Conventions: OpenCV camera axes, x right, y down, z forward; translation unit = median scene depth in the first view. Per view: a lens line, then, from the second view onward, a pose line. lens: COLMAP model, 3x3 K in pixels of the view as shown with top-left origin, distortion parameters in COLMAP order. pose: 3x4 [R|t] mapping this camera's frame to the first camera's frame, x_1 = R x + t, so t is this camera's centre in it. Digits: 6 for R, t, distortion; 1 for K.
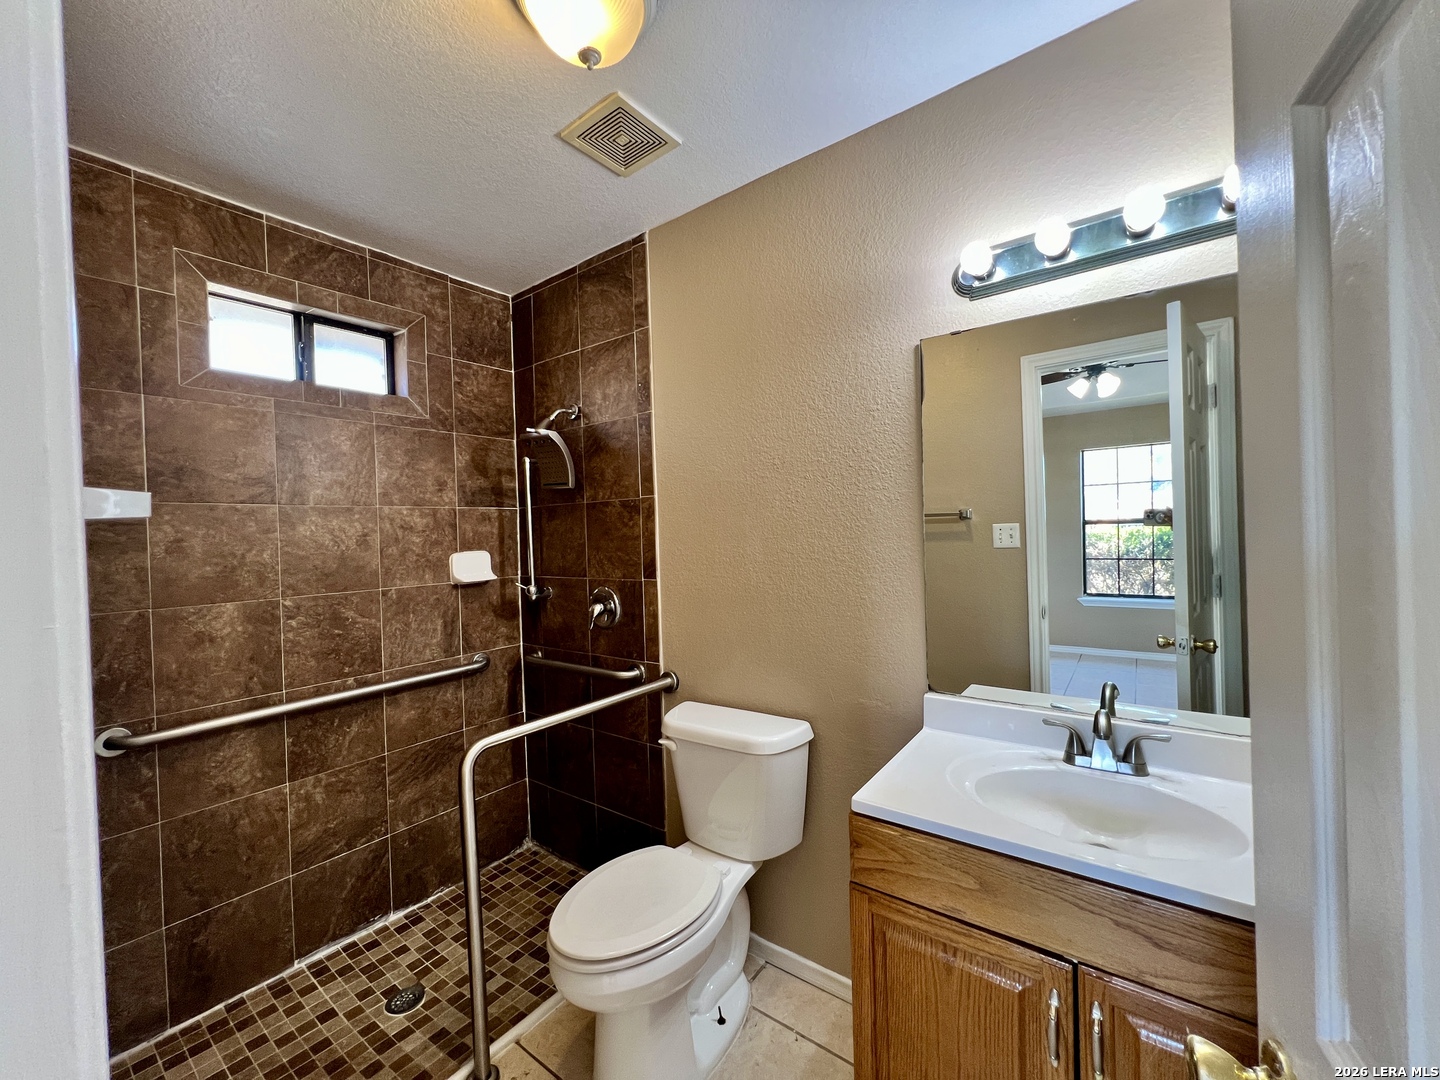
lens RADIAL K [[579.0, 0, 718.1], [0, 579.0, 538.4], [0, 0, 1]] dist [-0.000402, 0.000509]
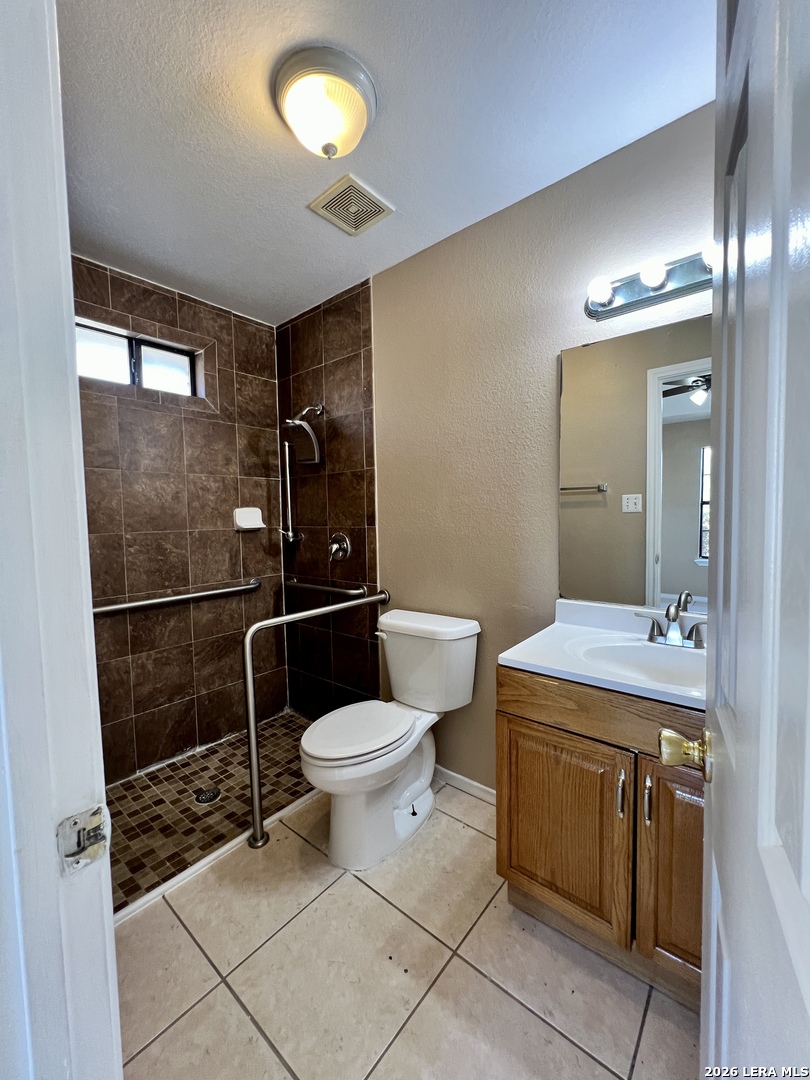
lens RADIAL K [[434.3, 0, 406.1], [0, 434.3, 539.8], [0, 0, 1]] dist [-0.000402, 0.000509]
pose [[0.998706, 0.015470, -0.048444, 0.024825], [-0.013171, 0.998788, 0.047433, 0.060131], [0.049119, -0.046734, 0.997699, -0.081204]]
